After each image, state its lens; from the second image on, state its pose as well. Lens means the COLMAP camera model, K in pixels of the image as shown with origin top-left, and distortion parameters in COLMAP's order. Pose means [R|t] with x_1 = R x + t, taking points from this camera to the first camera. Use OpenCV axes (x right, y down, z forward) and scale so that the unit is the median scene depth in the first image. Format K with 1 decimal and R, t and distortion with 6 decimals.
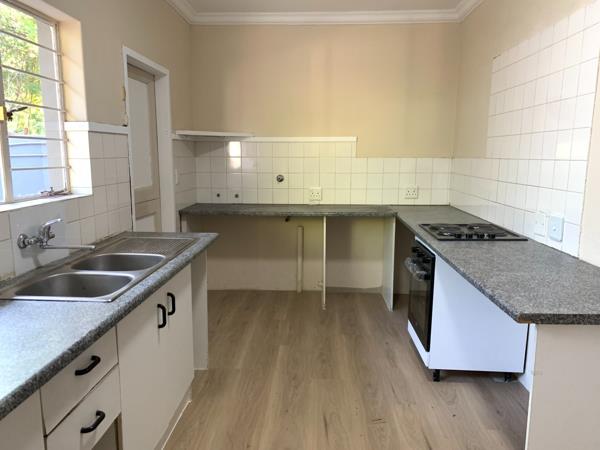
lens RADIAL K [[453.2, 0, 293.2], [0, 453.2, 225.6], [0, 0, 1]] dist [0.043425, -0.081111]
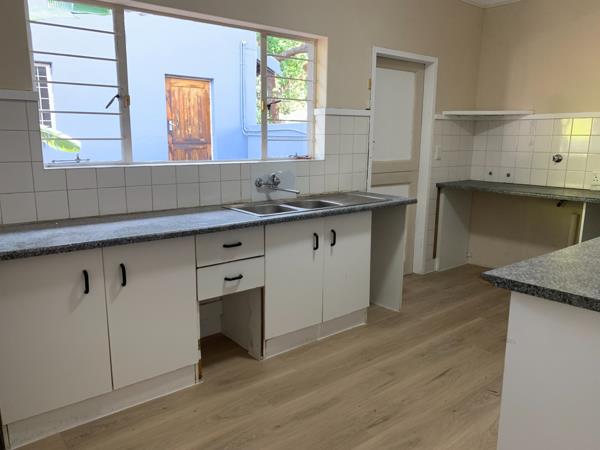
lens RADIAL K [[453.2, 0, 293.2], [0, 453.2, 225.6], [0, 0, 1]] dist [0.043425, -0.081111]
pose [[0.663509, 0.141841, -0.734600, 0.466509], [-0.118086, 0.989411, 0.084384, 0.022694], [0.738791, 0.030757, 0.673233, -0.017553]]
